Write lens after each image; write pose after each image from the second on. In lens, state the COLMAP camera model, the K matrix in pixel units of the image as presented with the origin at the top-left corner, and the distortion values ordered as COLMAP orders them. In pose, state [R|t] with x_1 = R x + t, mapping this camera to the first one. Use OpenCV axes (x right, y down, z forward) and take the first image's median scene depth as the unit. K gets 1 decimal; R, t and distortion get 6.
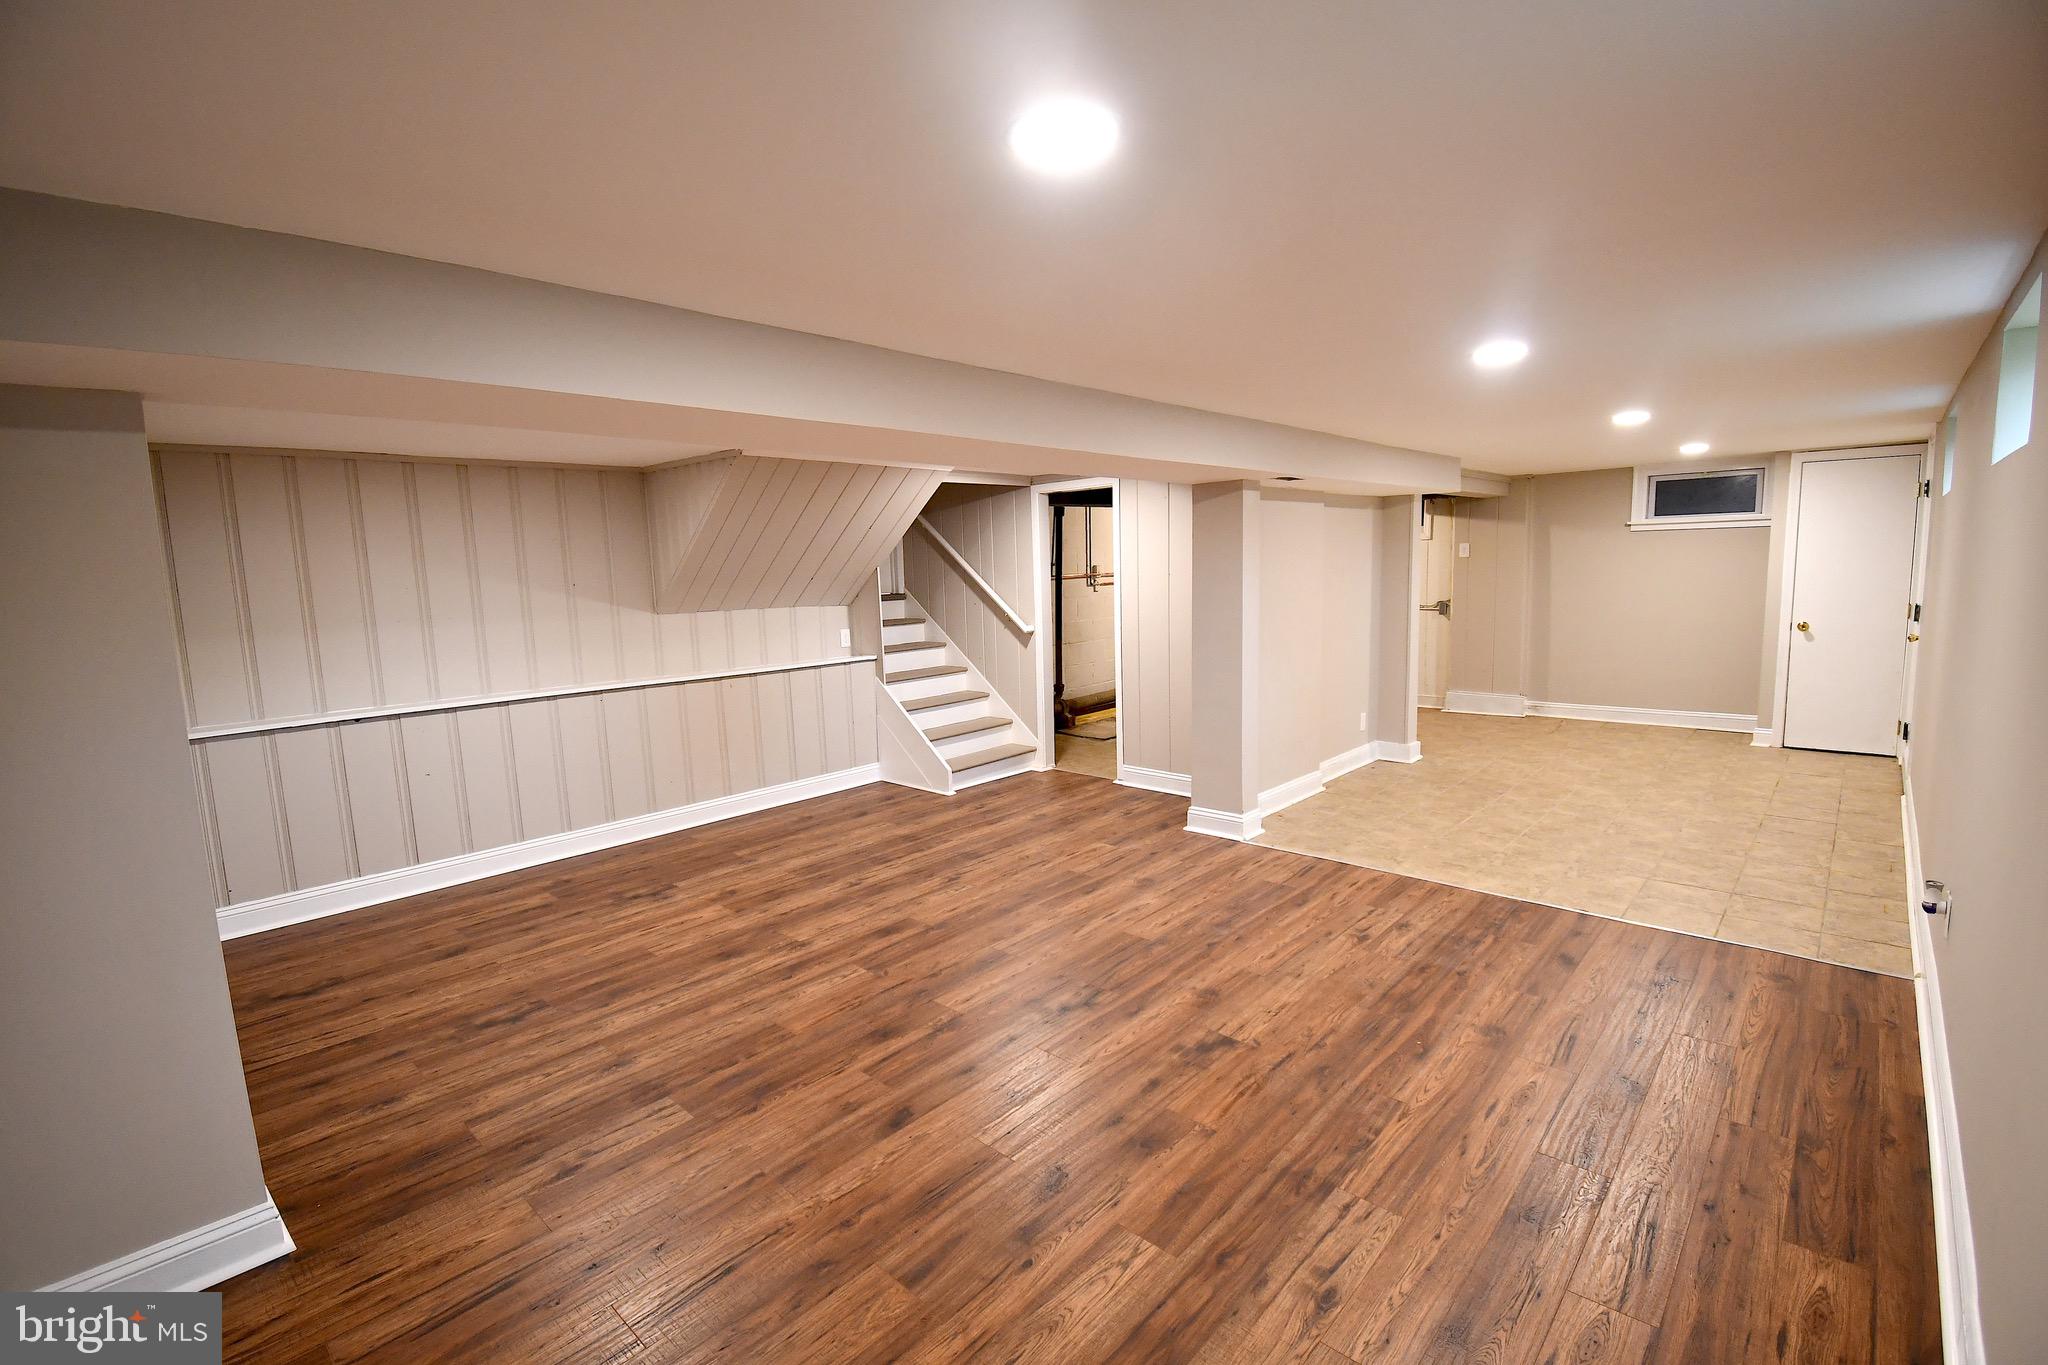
lens RADIAL K [[901.2, 0, 1024.1], [0, 901.2, 679.8], [0, 0, 1]] dist [0.019422, -0.025919]
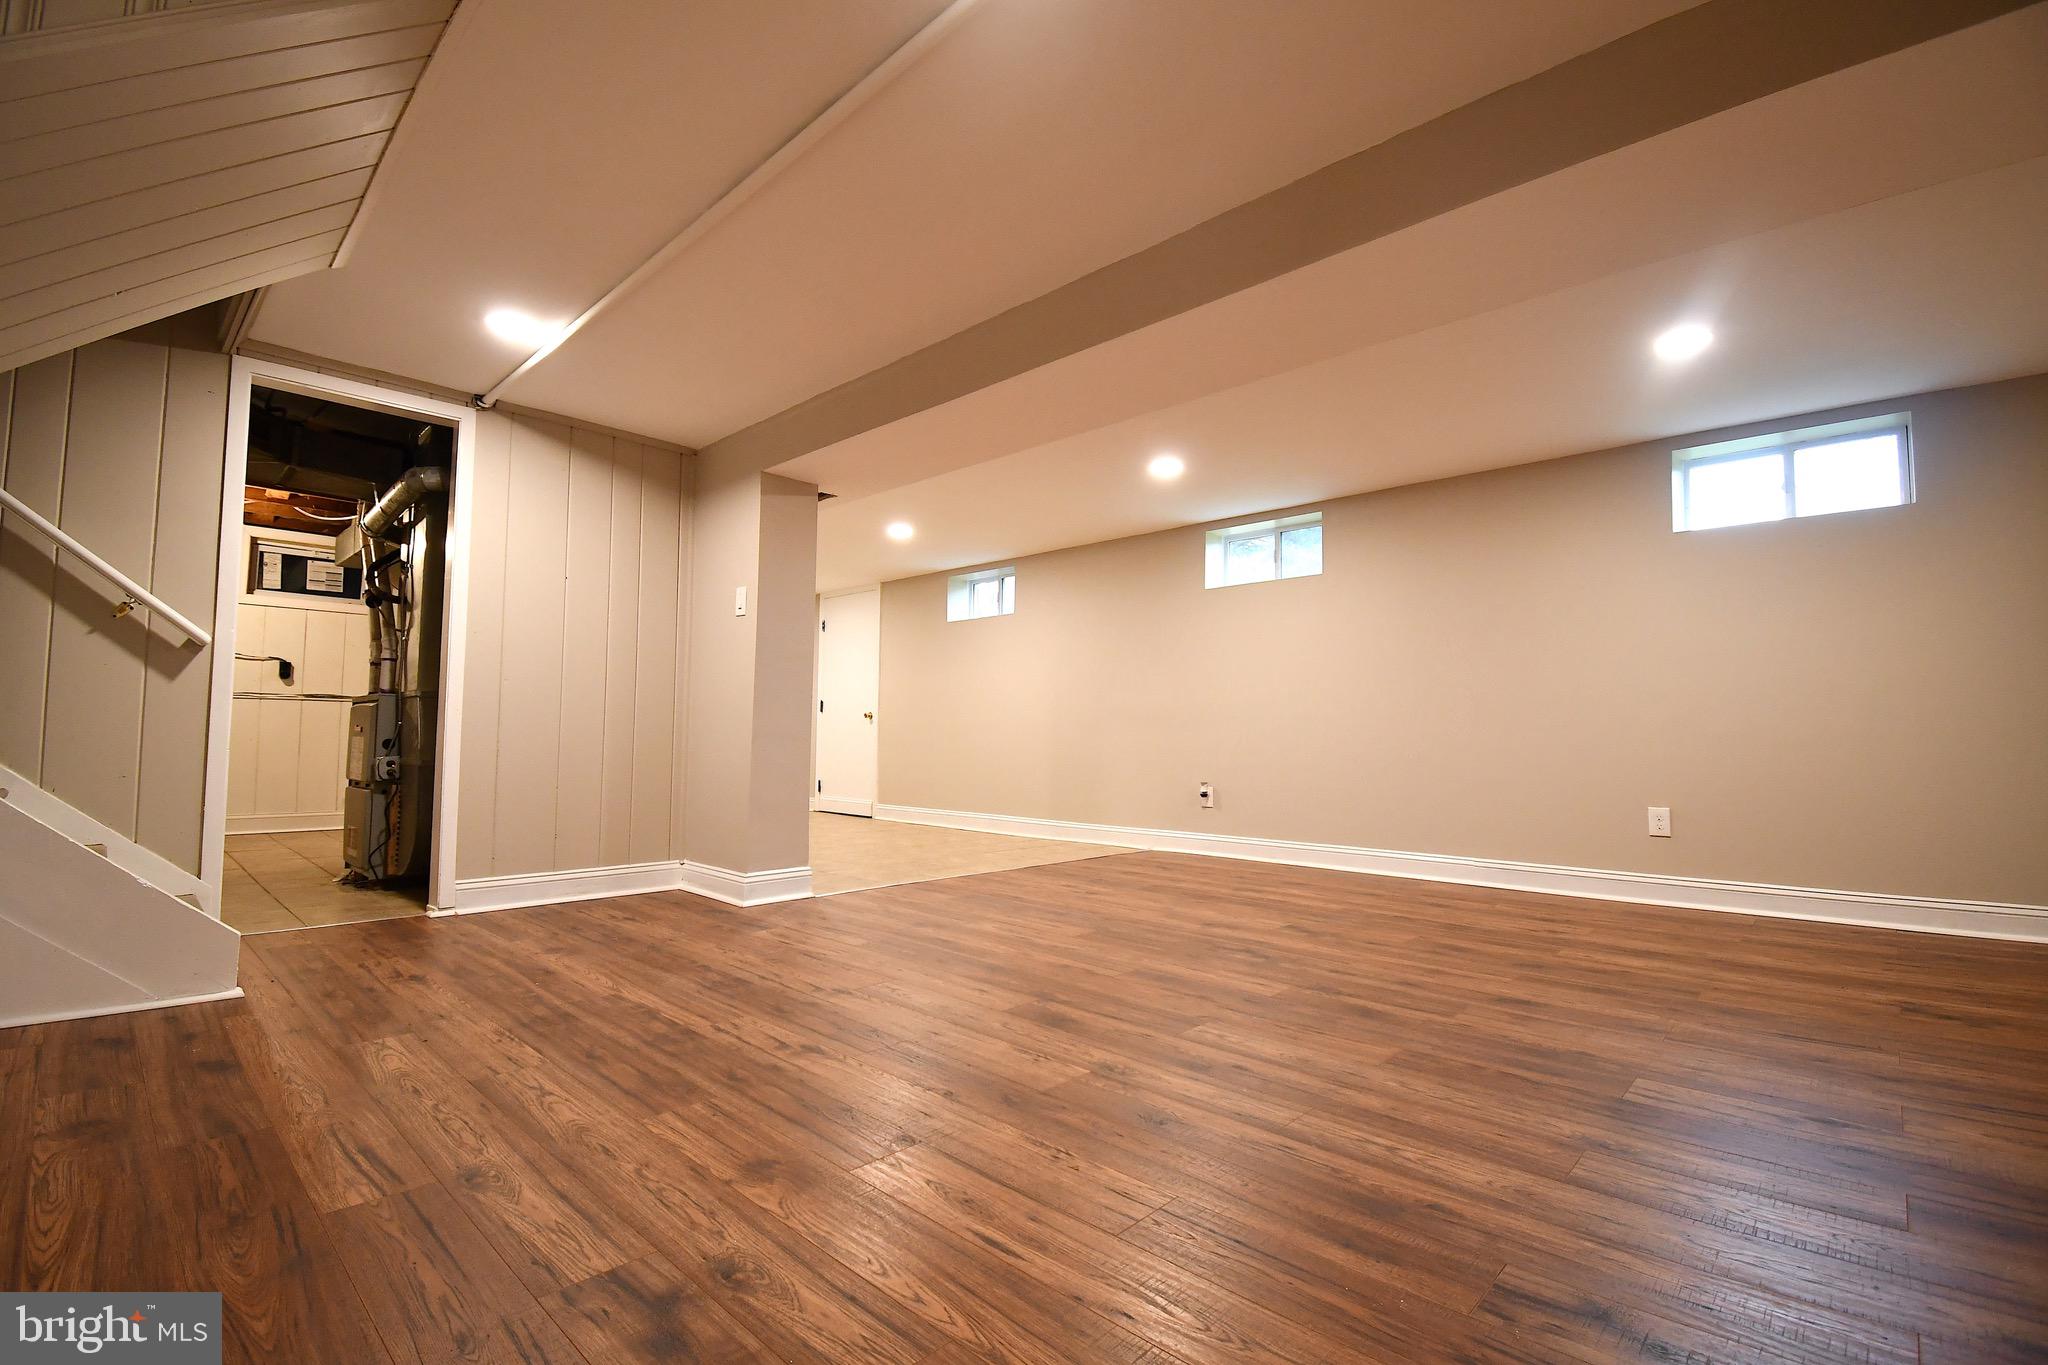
lens RADIAL K [[901.2, 0, 1021.1], [0, 901.2, 685.8], [0, 0, 1]] dist [0.019422, -0.025919]
pose [[0.013464, 0.090759, 0.995782, -0.905734], [0.116334, 0.988967, -0.091711, 0.121449], [-0.993119, 0.117078, 0.002757, 1.141952]]
